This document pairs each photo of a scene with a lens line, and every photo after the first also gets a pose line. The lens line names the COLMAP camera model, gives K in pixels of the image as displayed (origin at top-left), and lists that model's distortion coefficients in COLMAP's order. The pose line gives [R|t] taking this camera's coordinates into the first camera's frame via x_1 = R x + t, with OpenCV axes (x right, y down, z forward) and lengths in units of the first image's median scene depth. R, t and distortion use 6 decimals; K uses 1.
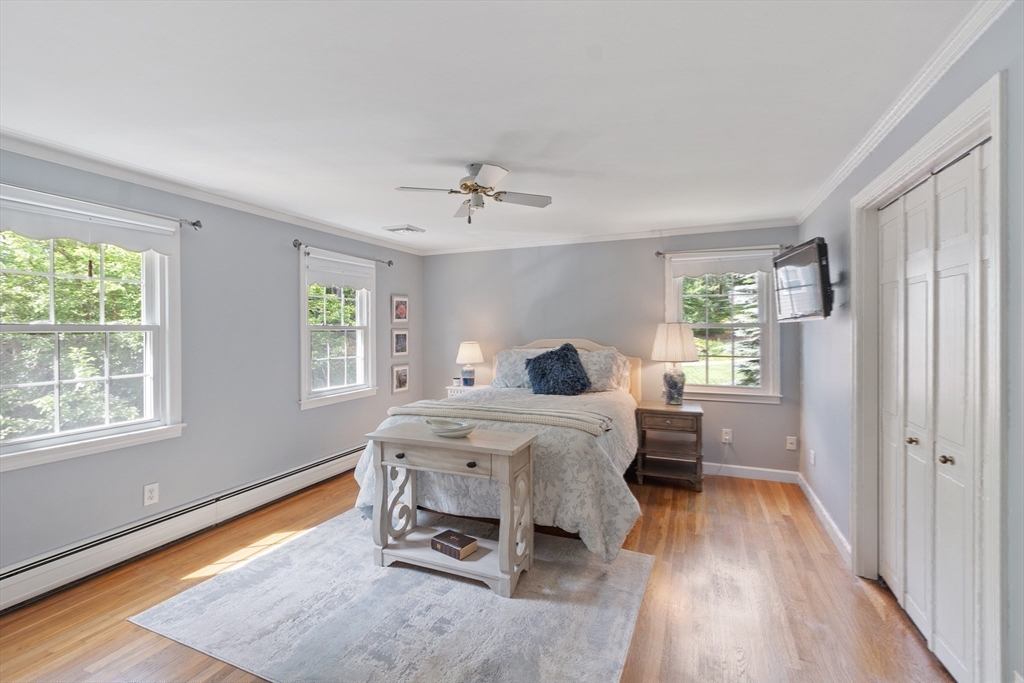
lens RADIAL K [[452.8, 0, 510.0], [0, 452.8, 335.7], [0, 0, 1]] dist [0.001635, 0.000106]
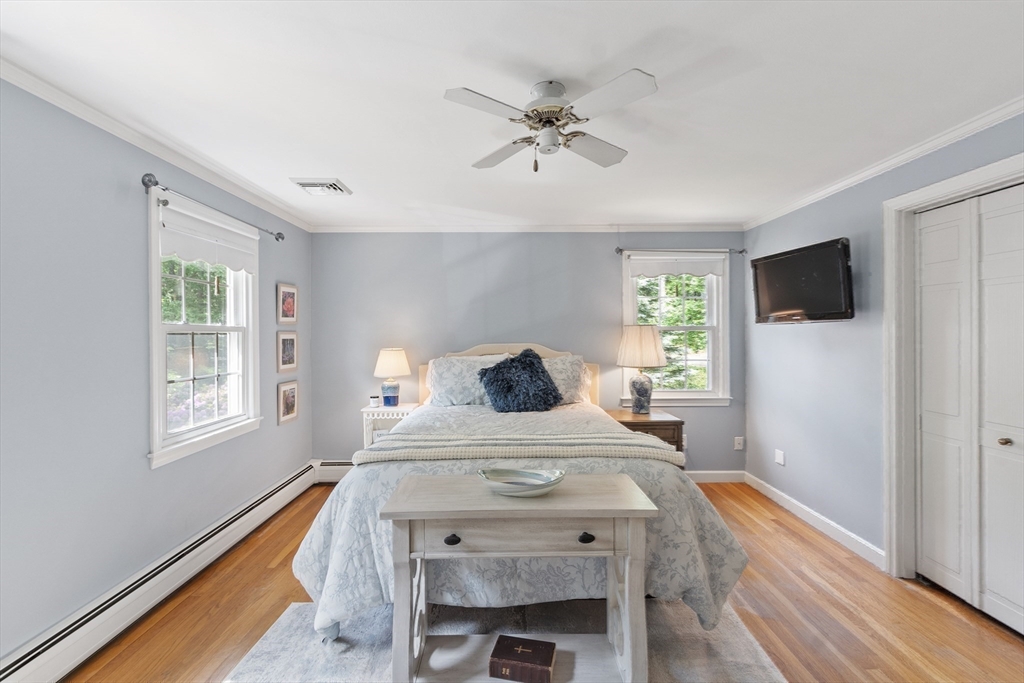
lens RADIAL K [[452.8, 0, 513.0], [0, 452.8, 339.2], [0, 0, 1]] dist [0.001635, 0.000106]
pose [[0.915684, -0.003713, 0.401882, -0.252233], [0.005295, 0.999982, -0.002825, 0.001538], [-0.401864, 0.004715, 0.915687, 0.259013]]
